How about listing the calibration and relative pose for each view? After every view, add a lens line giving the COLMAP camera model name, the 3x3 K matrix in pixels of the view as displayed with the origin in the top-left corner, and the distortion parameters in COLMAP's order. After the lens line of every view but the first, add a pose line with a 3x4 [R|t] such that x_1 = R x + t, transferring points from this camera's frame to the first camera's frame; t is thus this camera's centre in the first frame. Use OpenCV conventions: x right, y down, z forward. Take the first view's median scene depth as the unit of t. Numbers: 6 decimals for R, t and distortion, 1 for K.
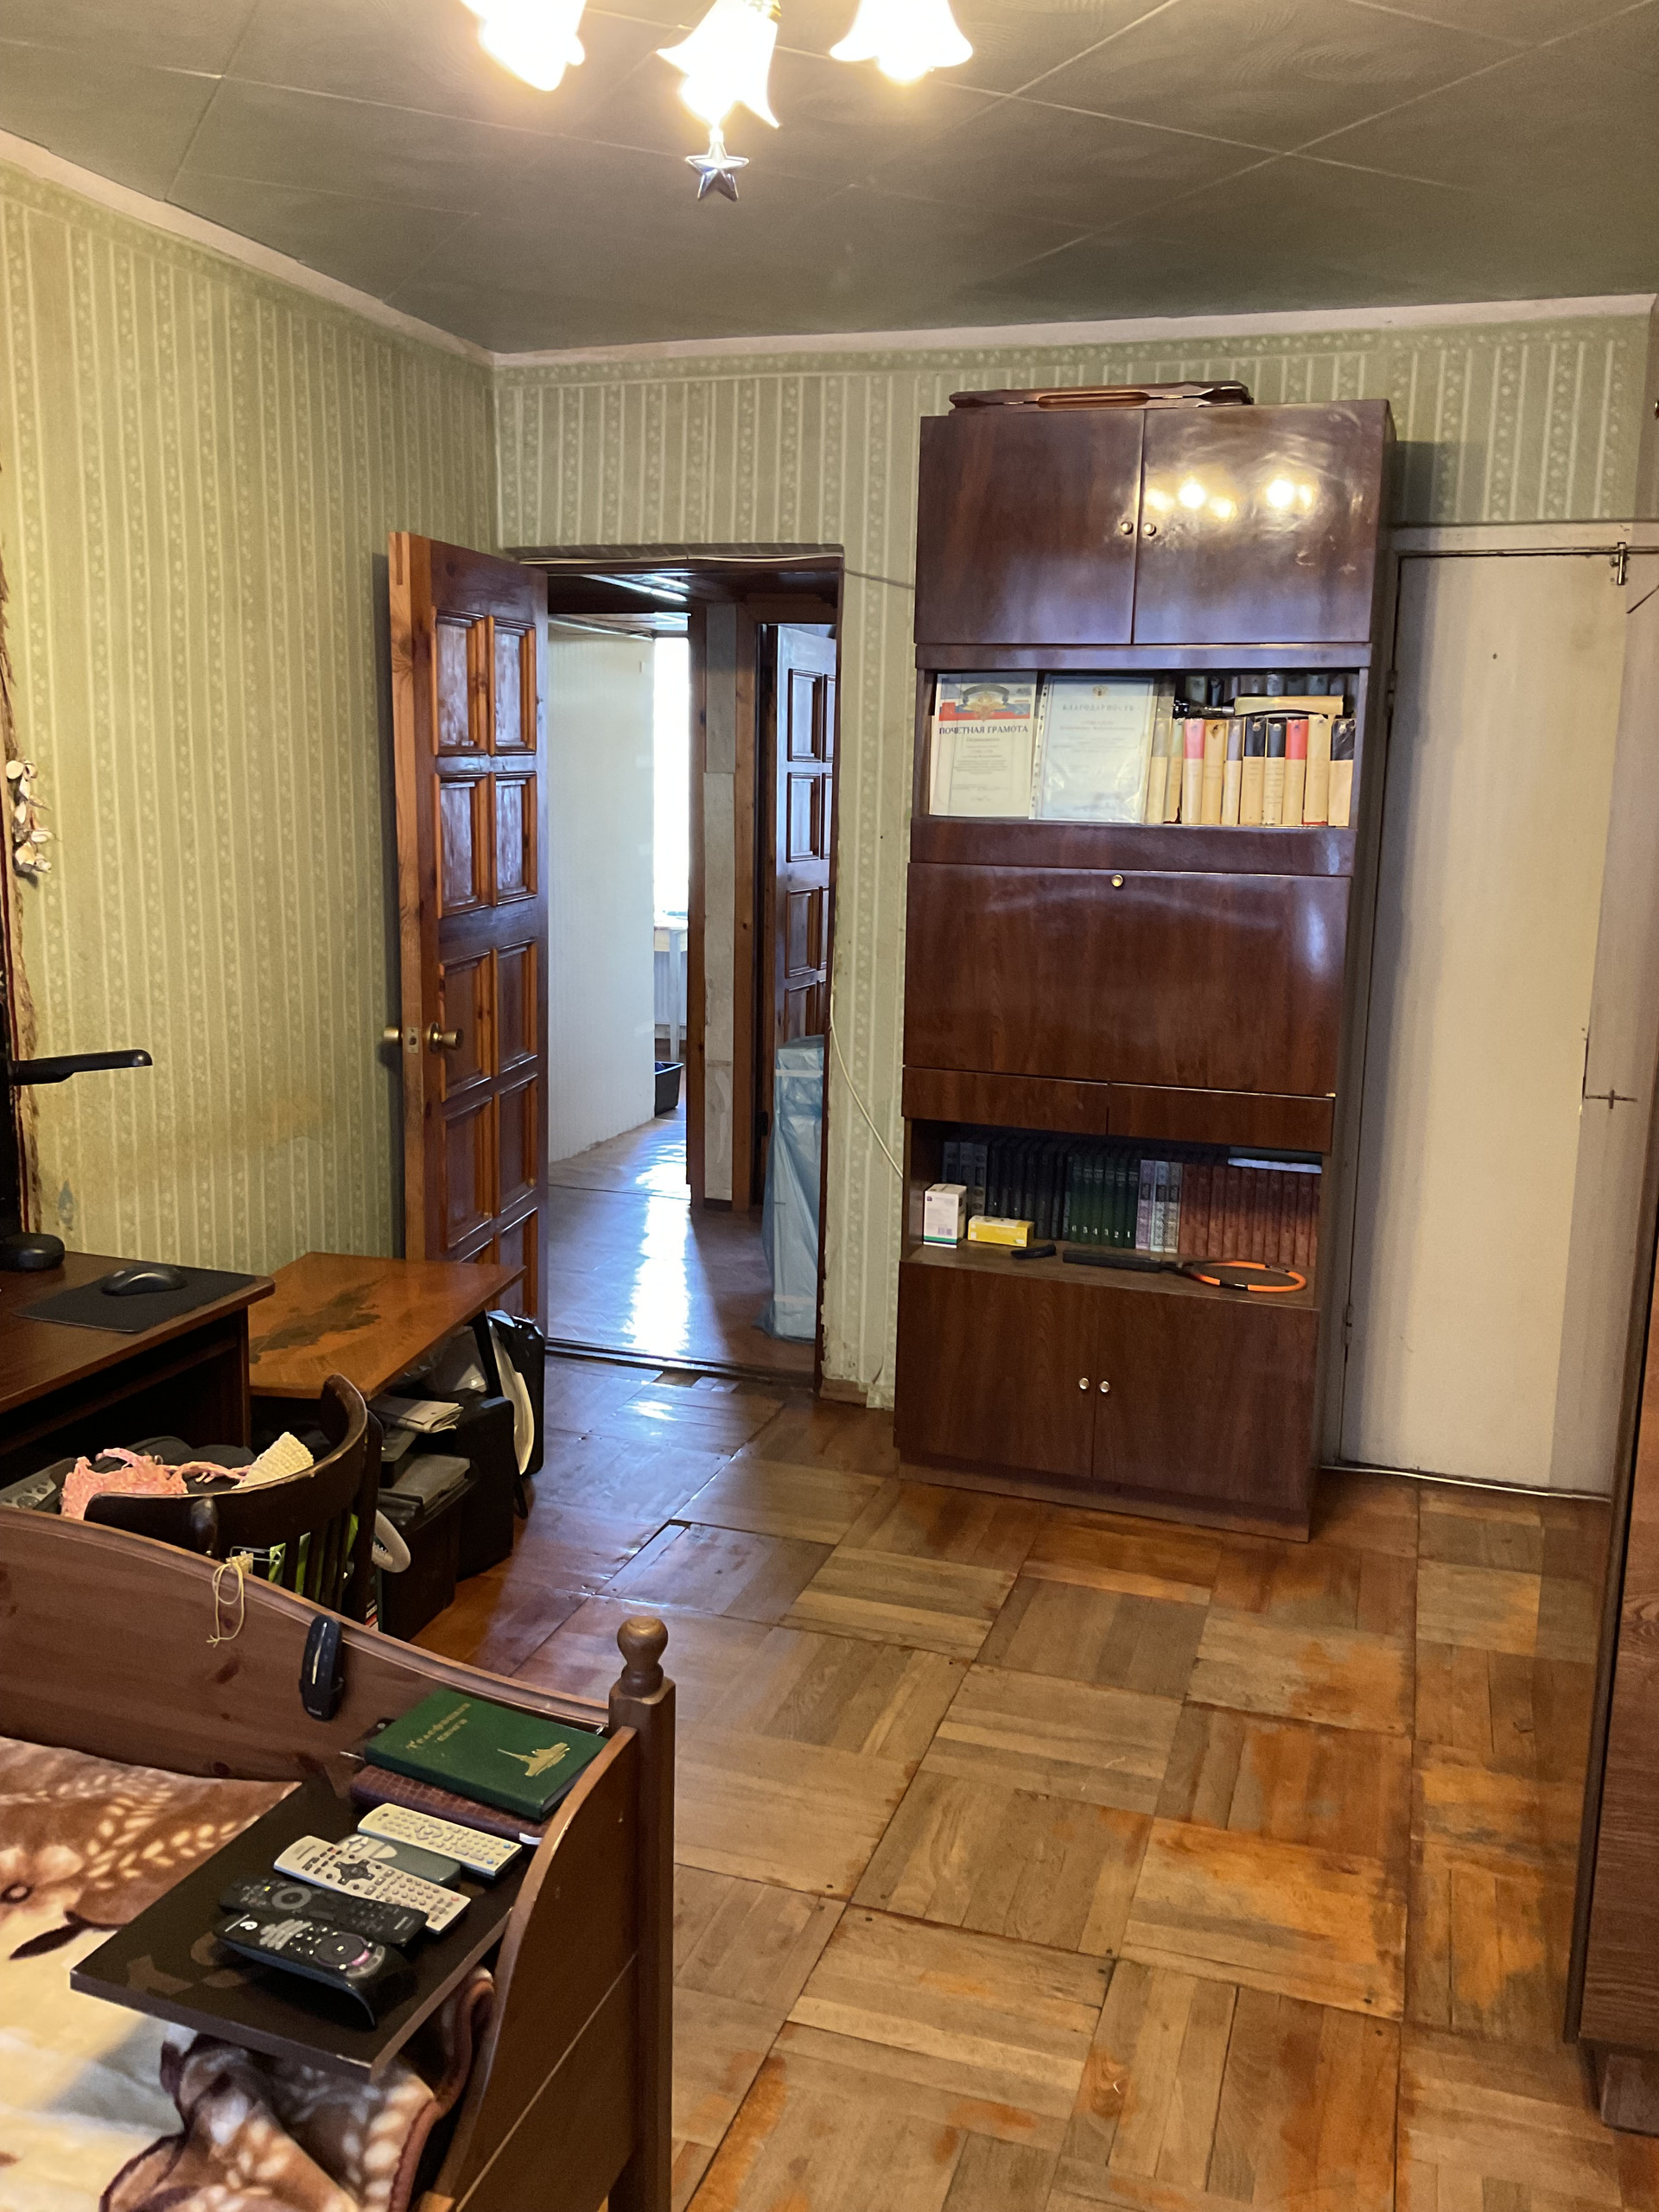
lens RADIAL K [[1867.3, 0, 825.3], [0, 1867.3, 1107.5], [0, 0, 1]] dist [0.009619, 0.003371]
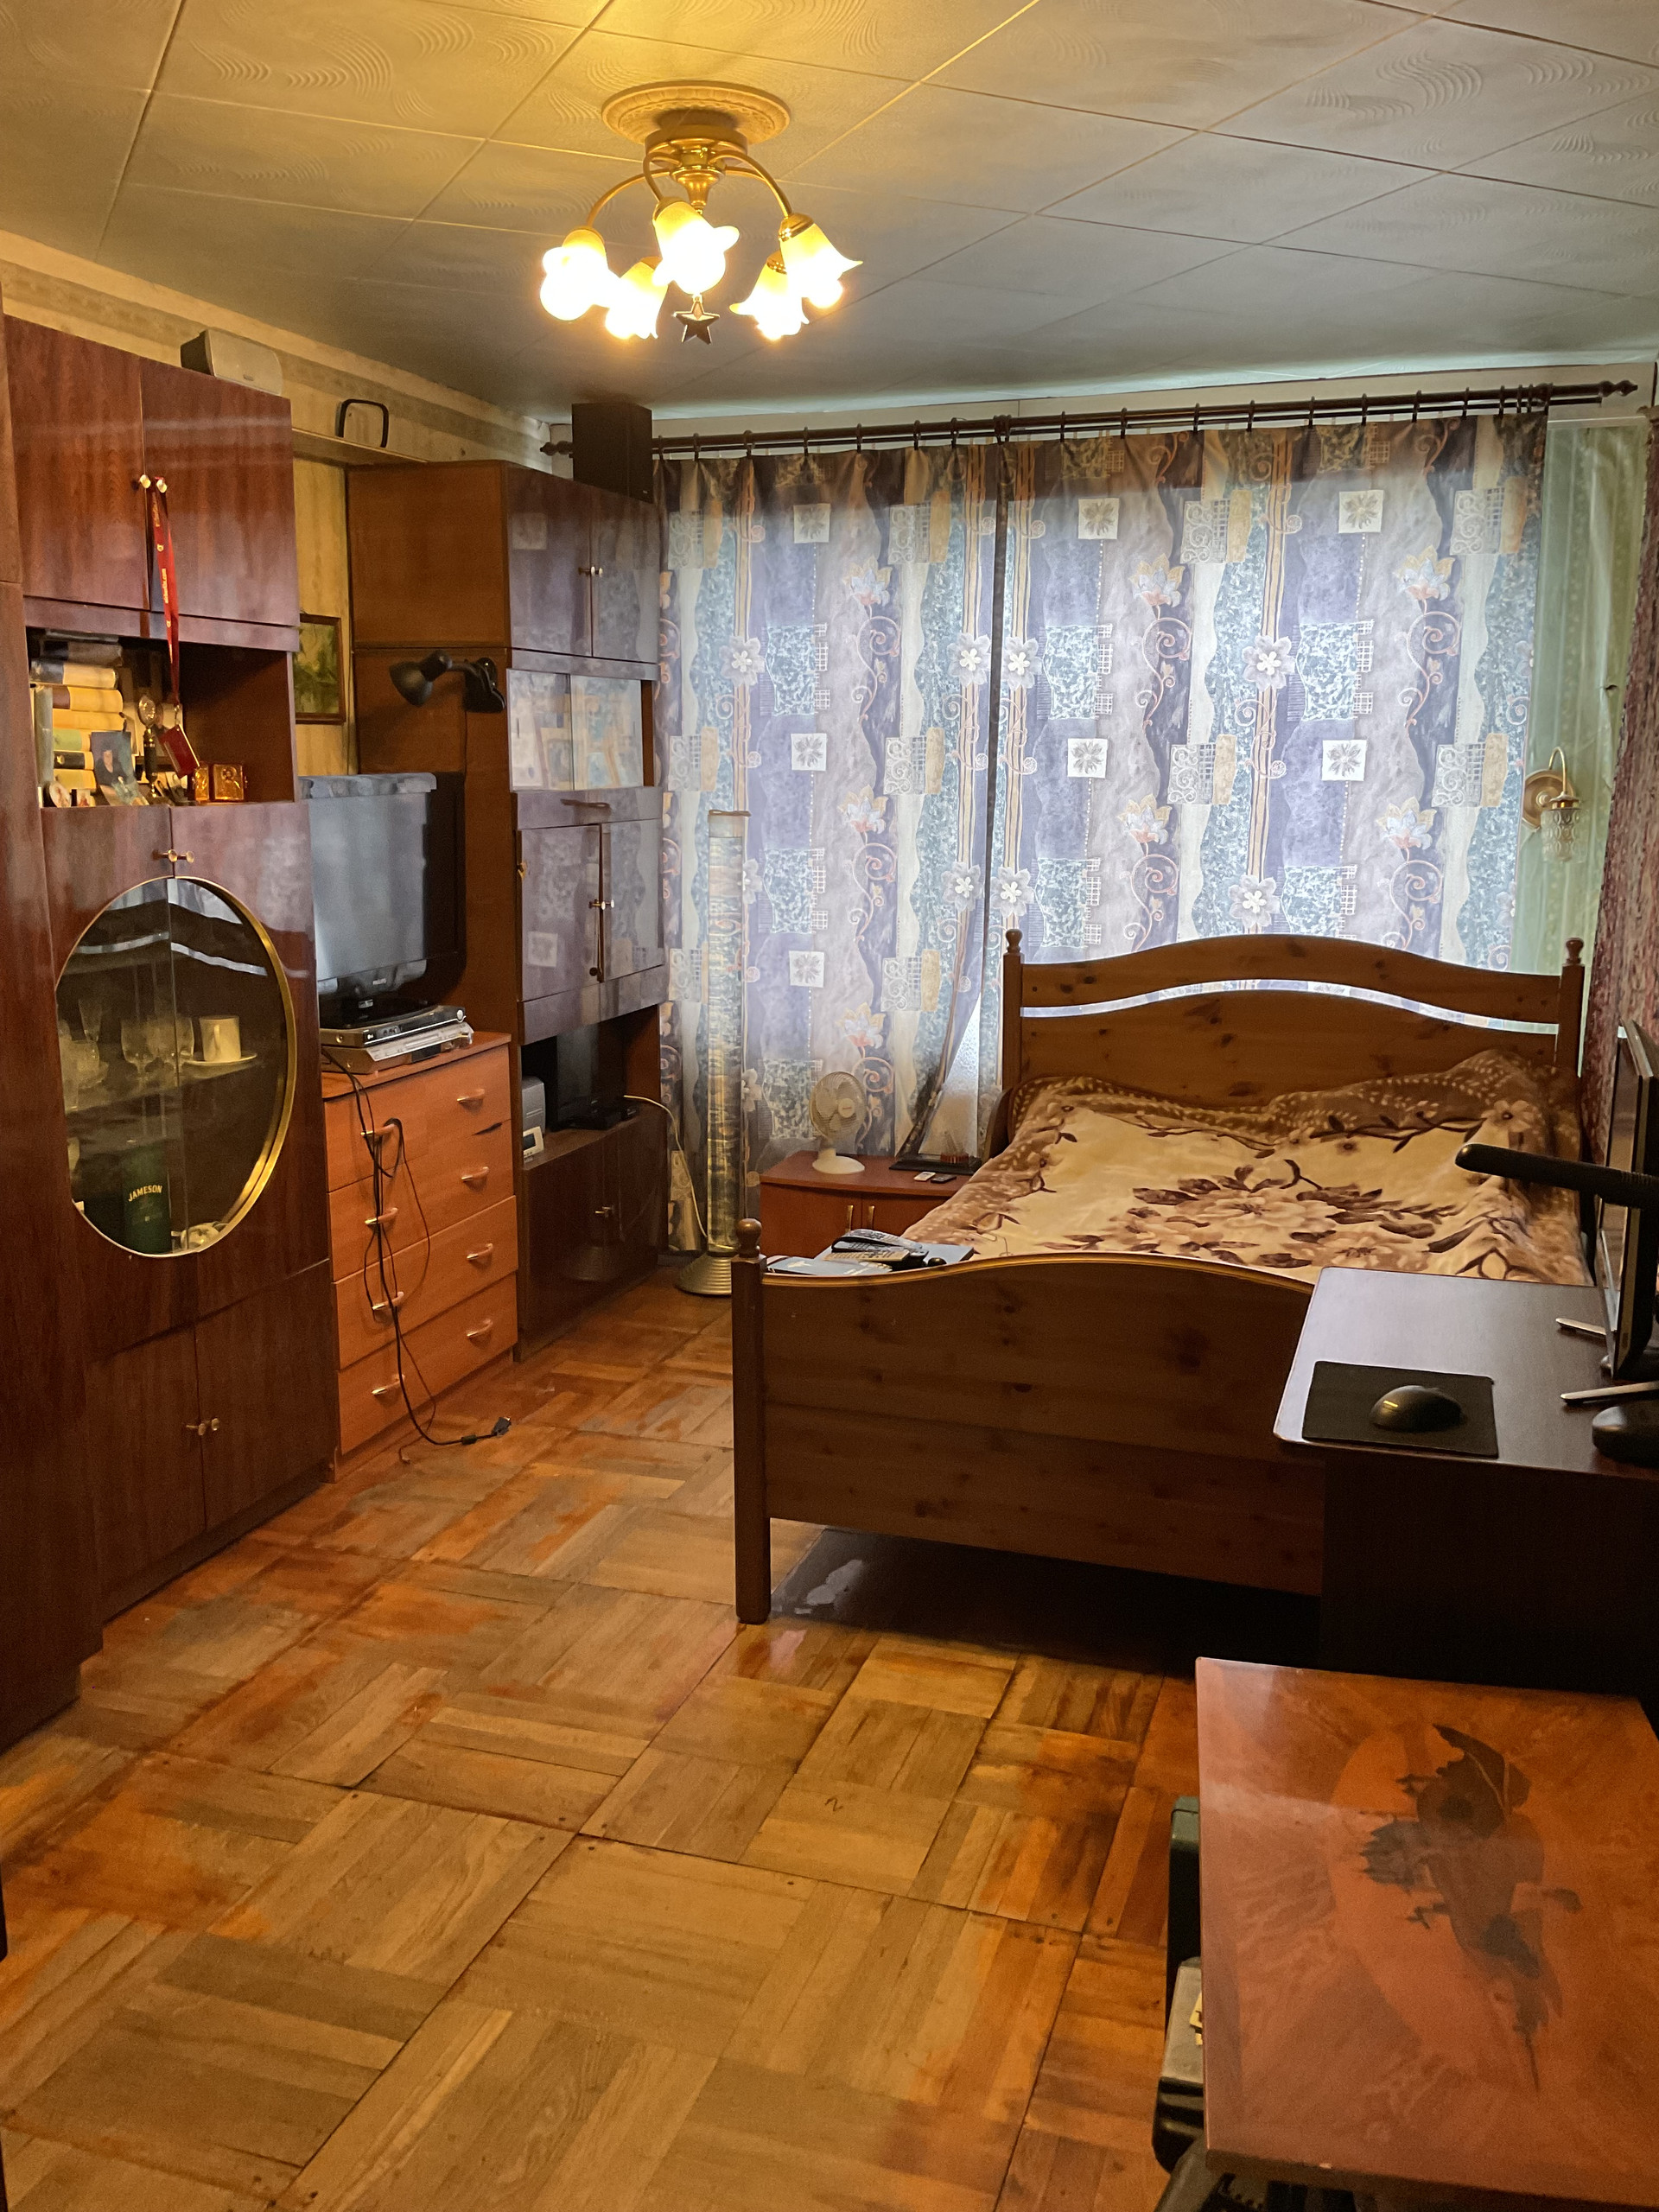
lens RADIAL K [[1867.3, 0, 831.0], [0, 1867.3, 1105.0], [0, 0, 1]] dist [0.009619, 0.003371]
pose [[-0.999800, -0.019715, 0.003448, -0.126863], [-0.017171, 0.933436, 0.358332, -0.336447], [-0.010283, 0.358201, -0.933588, 1.861738]]
